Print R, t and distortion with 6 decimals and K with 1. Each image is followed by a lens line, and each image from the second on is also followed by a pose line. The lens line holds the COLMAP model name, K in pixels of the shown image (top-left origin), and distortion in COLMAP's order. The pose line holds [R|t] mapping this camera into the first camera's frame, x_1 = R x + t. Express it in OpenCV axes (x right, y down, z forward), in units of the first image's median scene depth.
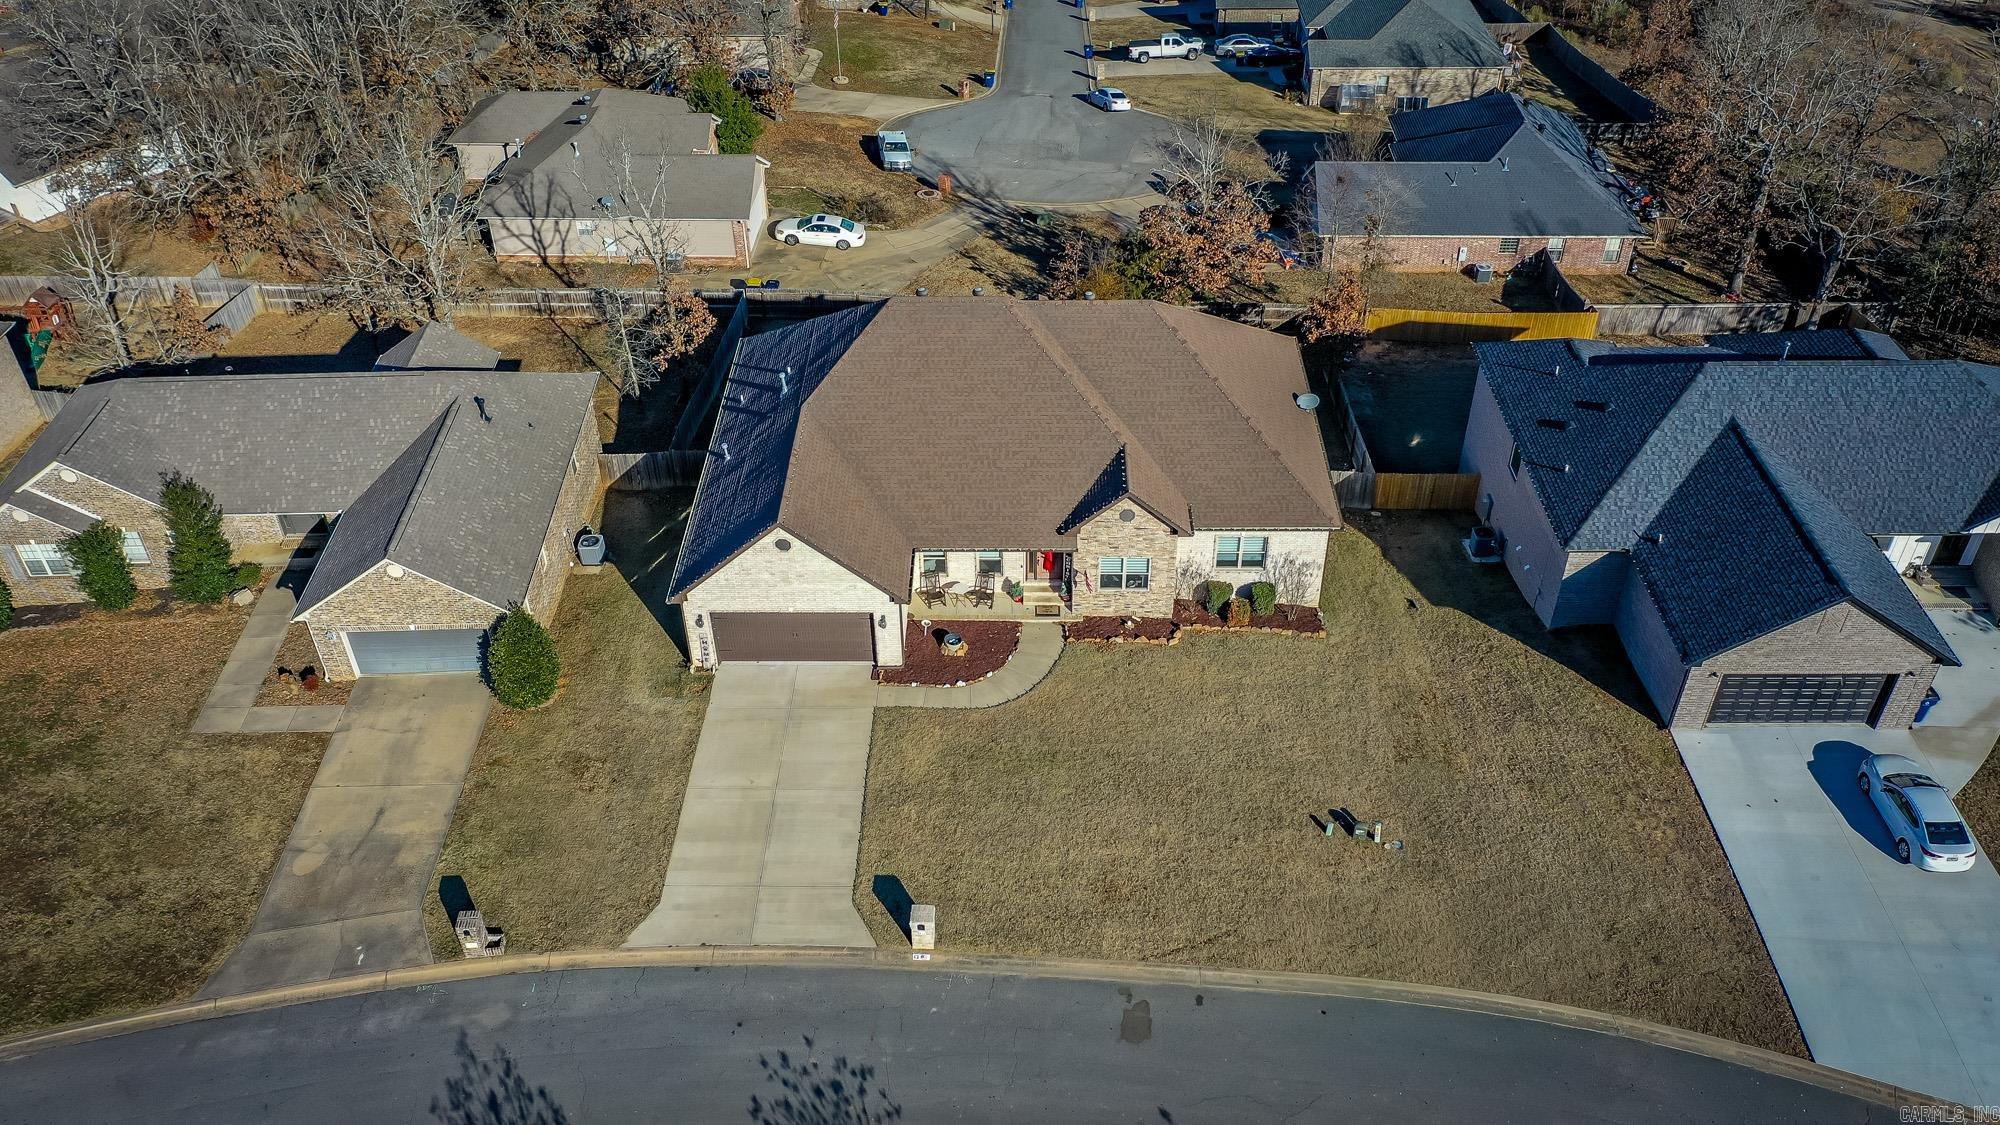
lens RADIAL K [[1604.5, 0, 995.3], [0, 1604.5, 526.4], [0, 0, 1]] dist [-0.002170, -0.001890]
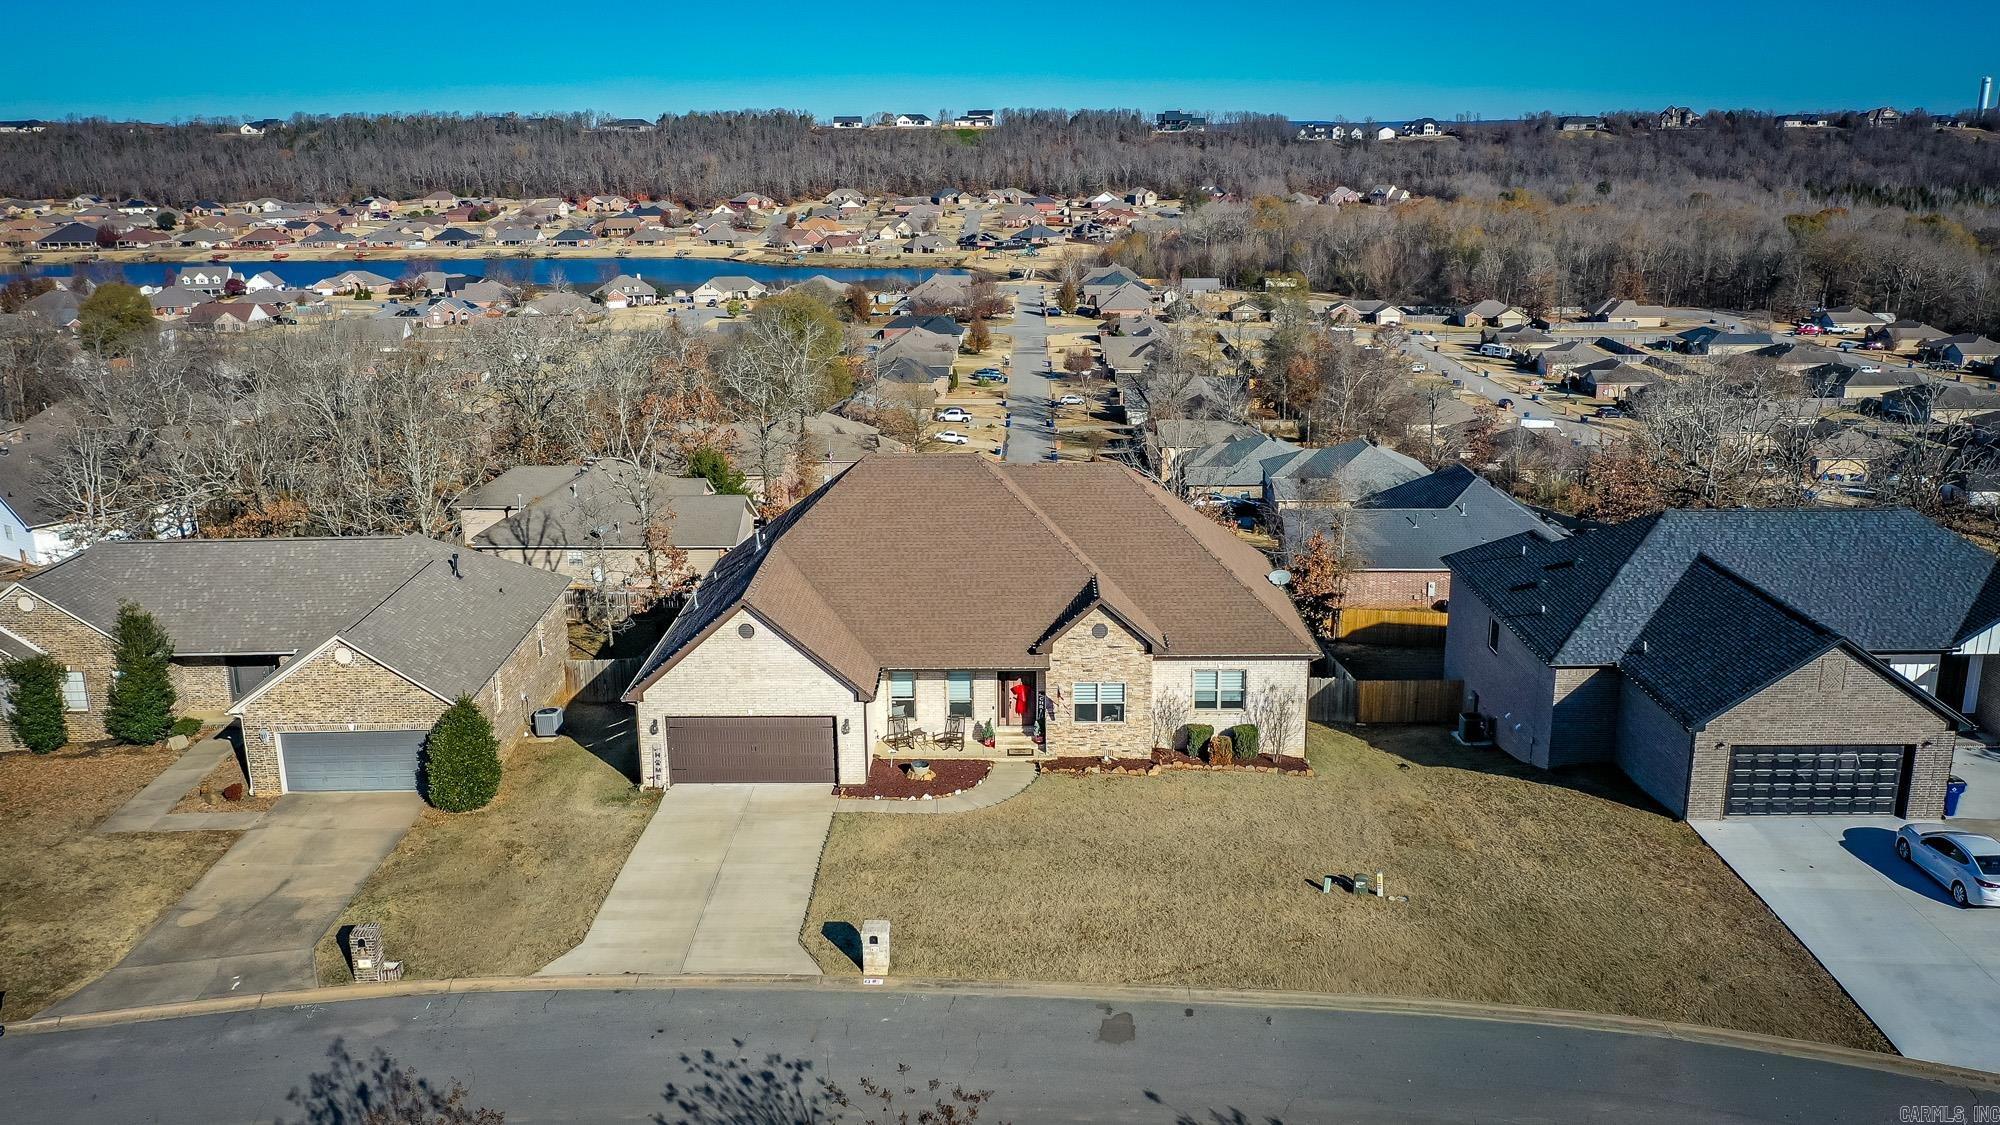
lens RADIAL K [[1604.5, 0, 995.3], [0, 1604.5, 526.4], [0, 0, 1]] dist [-0.002170, -0.001890]
pose [[0.999986, 0.002886, 0.004424, 0.014377], [-0.000886, 0.917259, -0.398291, 0.338368], [-0.005207, 0.398281, 0.917249, 0.078667]]
